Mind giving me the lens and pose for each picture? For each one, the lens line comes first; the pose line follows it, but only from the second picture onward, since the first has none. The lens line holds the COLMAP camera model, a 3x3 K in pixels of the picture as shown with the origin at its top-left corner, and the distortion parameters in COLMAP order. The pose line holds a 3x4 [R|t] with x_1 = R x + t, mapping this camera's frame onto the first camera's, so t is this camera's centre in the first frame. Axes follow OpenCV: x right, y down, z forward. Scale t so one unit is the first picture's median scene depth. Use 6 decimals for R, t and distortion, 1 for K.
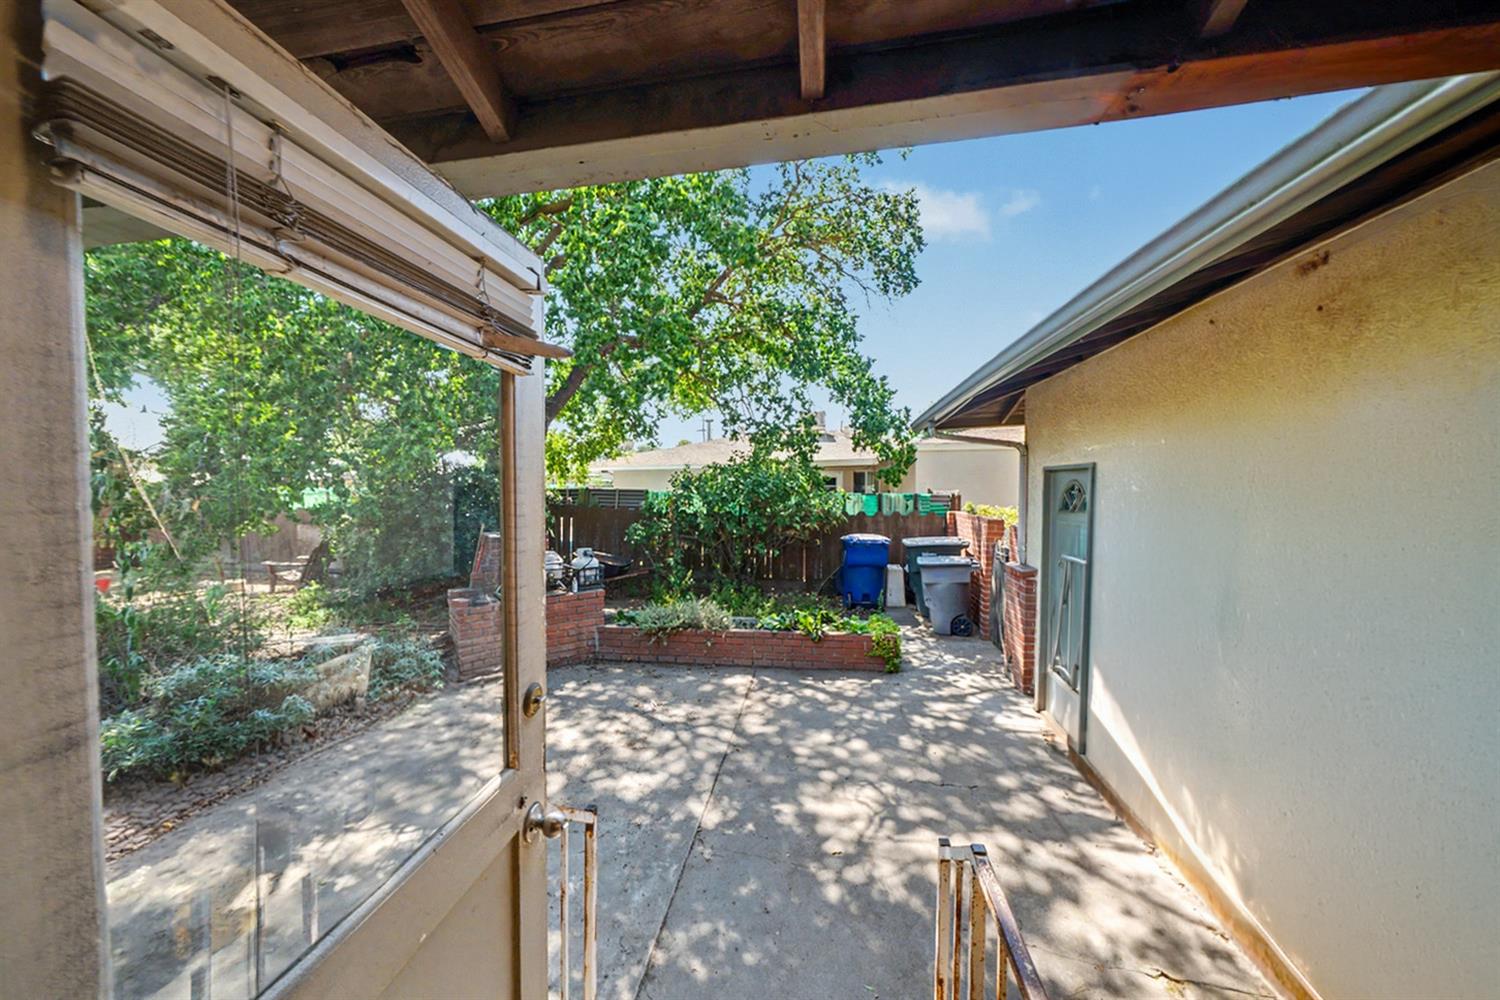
lens RADIAL K [[516.6, 0, 728.9], [0, 516.6, 510.1], [0, 0, 1]] dist [-0.005058, 0.000089]
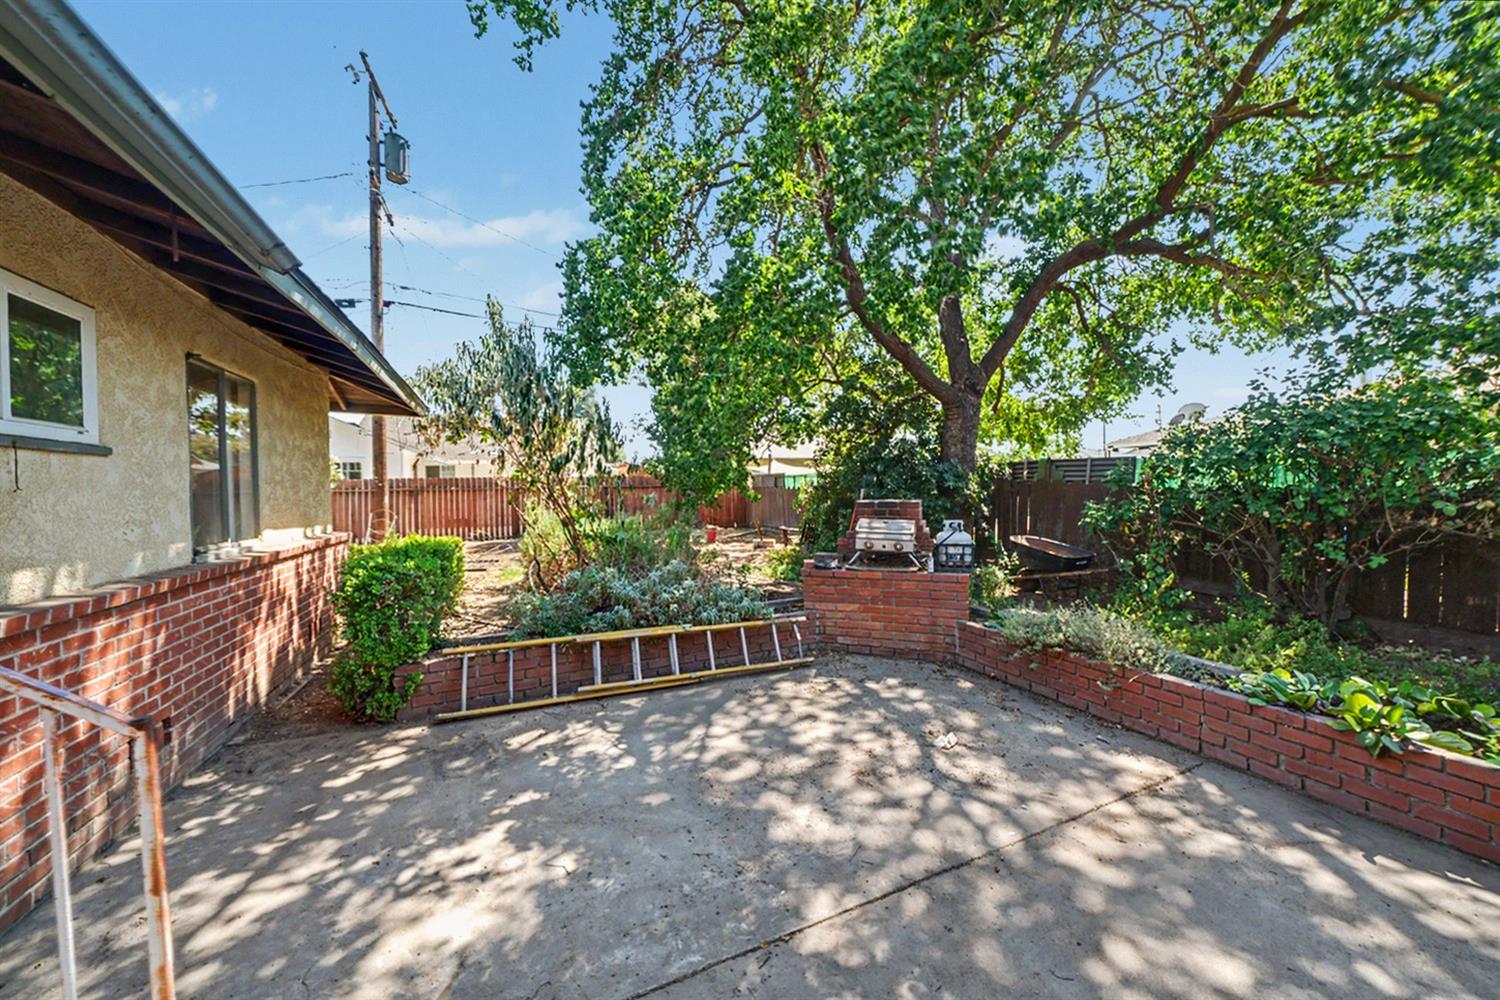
lens RADIAL K [[521.4, 0, 744.5], [0, 521.4, 502.2], [0, 0, 1]] dist [-0.005279, 0.000072]
pose [[0.566044, 0.022411, -0.824070, 0.252207], [-0.026929, 0.999600, 0.008686, 0.063611], [0.823935, 0.017275, 0.566421, 0.375273]]
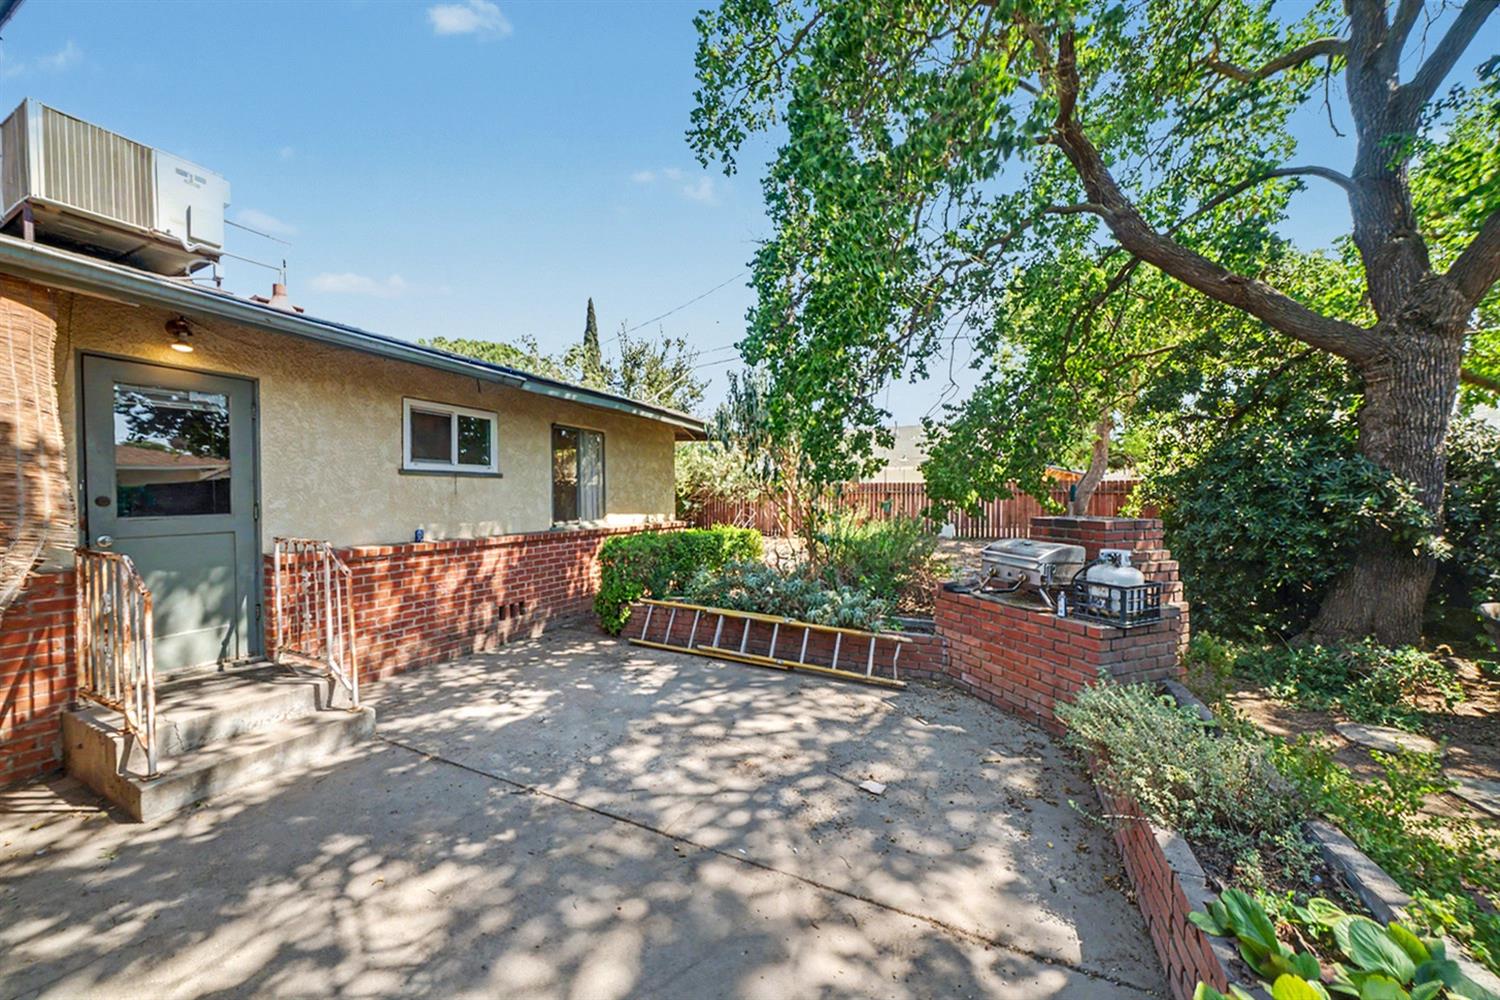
lens RADIAL K [[521.4, 0, 744.5], [0, 521.4, 502.2], [0, 0, 1]] dist [-0.005279, 0.000072]
pose [[-0.245529, 0.022256, -0.969134, 0.478088], [-0.045232, 0.998384, 0.034388, 0.026191], [0.968333, 0.052279, -0.244126, 0.999022]]
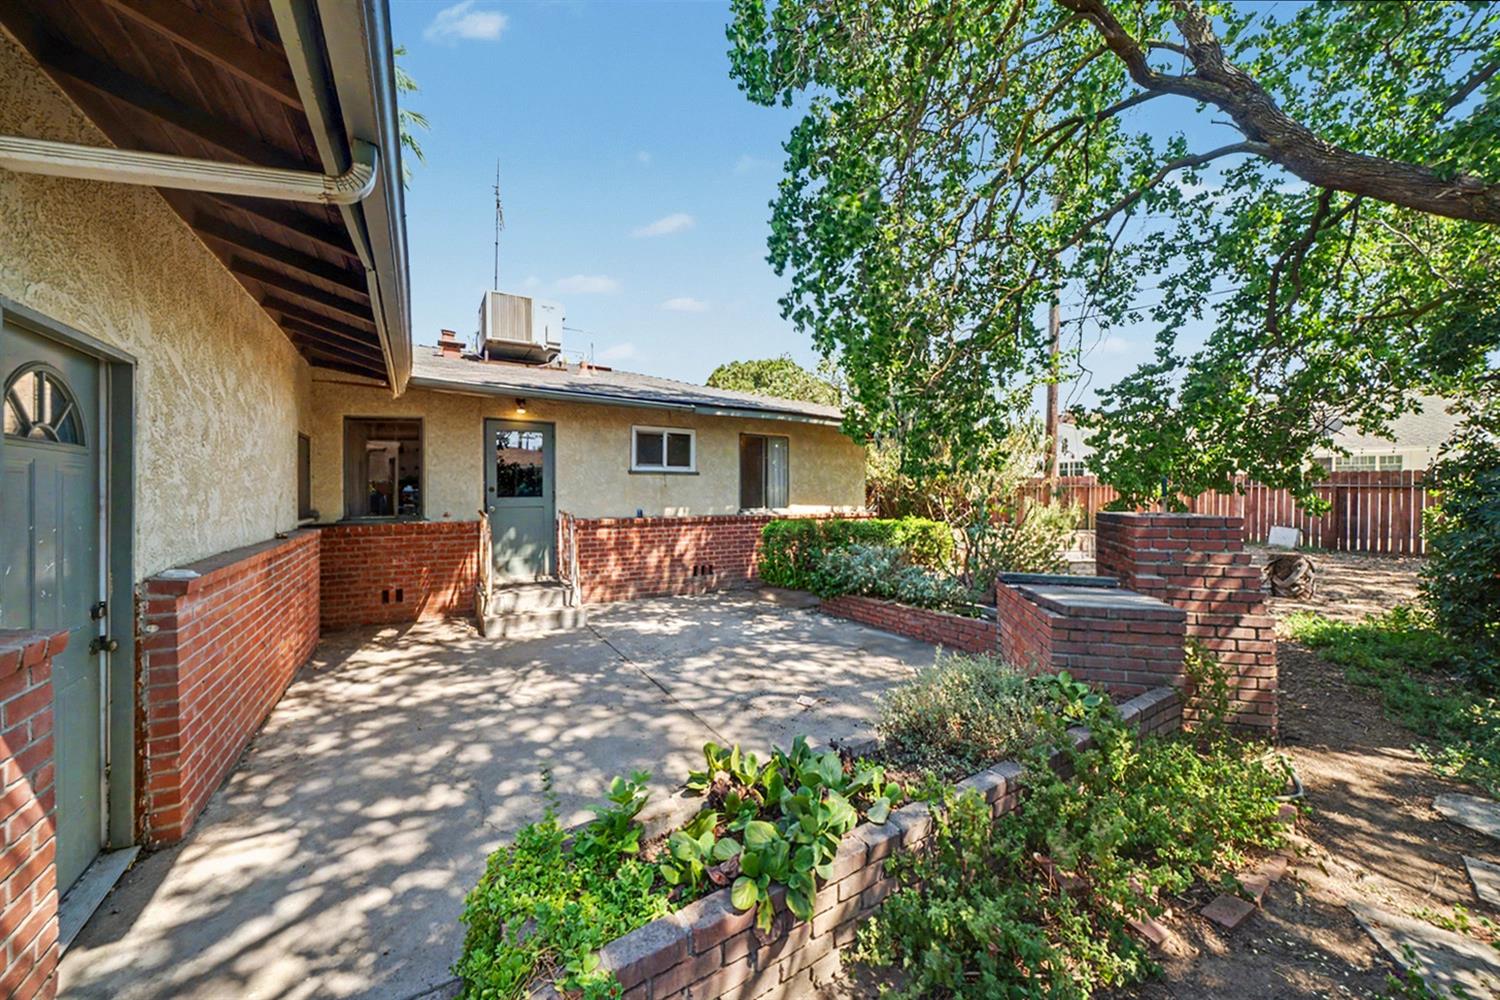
lens RADIAL K [[513.7, 0, 744.7], [0, 513.7, 485.2], [0, 0, 1]] dist [0.000306, 0.000034]
pose [[-0.728669, 0.002579, -0.684861, 0.477156], [-0.030820, 0.998856, 0.036553, 0.002926], [0.684172, 0.047742, -0.727756, 1.489328]]
